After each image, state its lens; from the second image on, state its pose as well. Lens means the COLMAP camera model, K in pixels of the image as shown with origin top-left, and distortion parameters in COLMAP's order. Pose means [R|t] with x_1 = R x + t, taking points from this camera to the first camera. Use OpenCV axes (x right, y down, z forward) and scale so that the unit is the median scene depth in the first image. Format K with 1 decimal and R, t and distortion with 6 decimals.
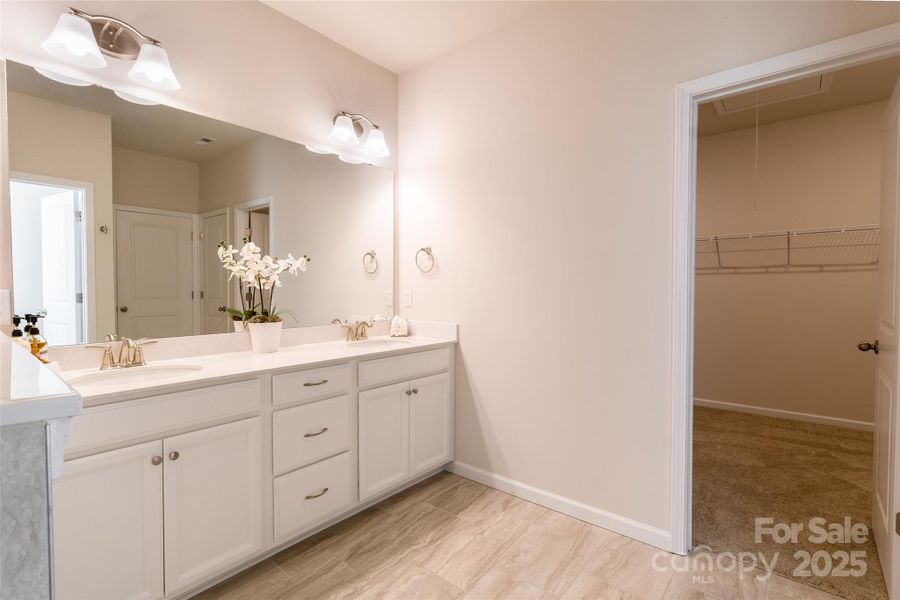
lens RADIAL K [[422.6, 0, 450.0], [0, 422.6, 300.0], [0, 0, 1]] dist [0.001650, 0.000332]
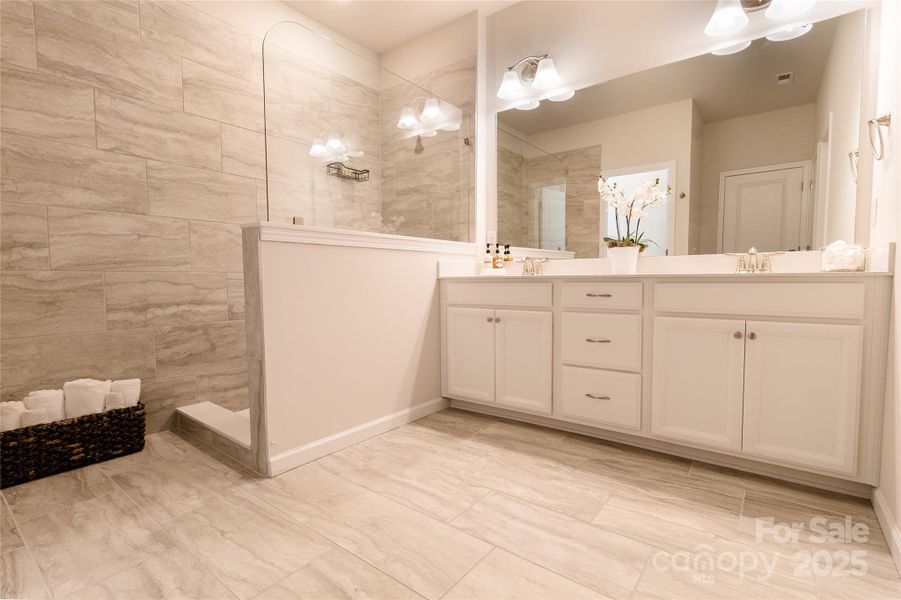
lens RADIAL K [[423.1, 0, 450.5], [0, 423.1, 300.0], [0, 0, 1]] dist [0.001650, 0.000332]
pose [[0.042264, 0.054718, -0.997607, 0.730759], [-0.017443, 0.998387, 0.054022, 0.151226], [0.998954, 0.015118, 0.043150, 0.553481]]
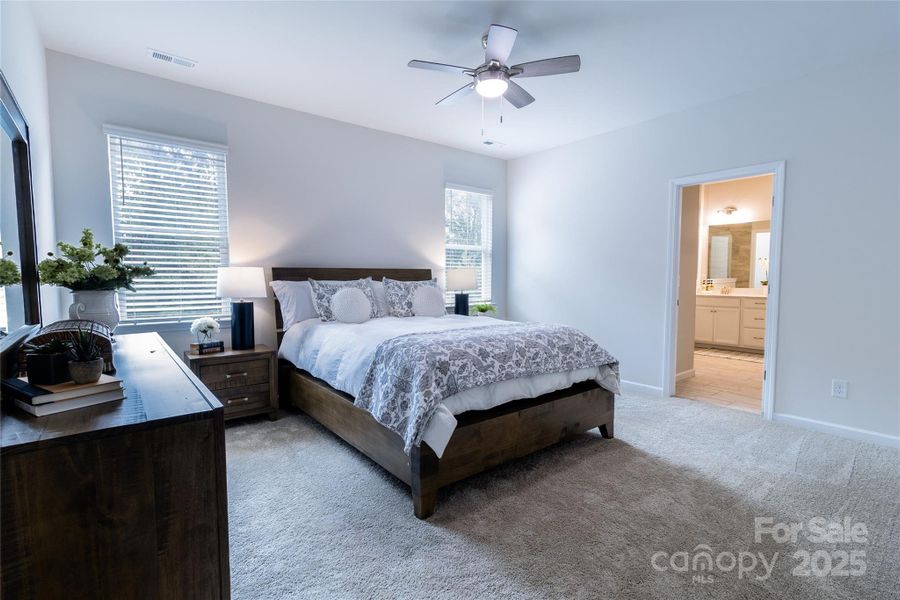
lens RADIAL K [[422.6, 0, 450.0], [0, 422.6, 300.0], [0, 0, 1]] dist [0.001650, 0.000332]
pose [[-0.194961, 0.060010, -0.978973, 3.236126], [-0.022282, 0.997598, 0.065589, 0.006370], [0.980558, 0.034601, -0.193156, -0.689917]]
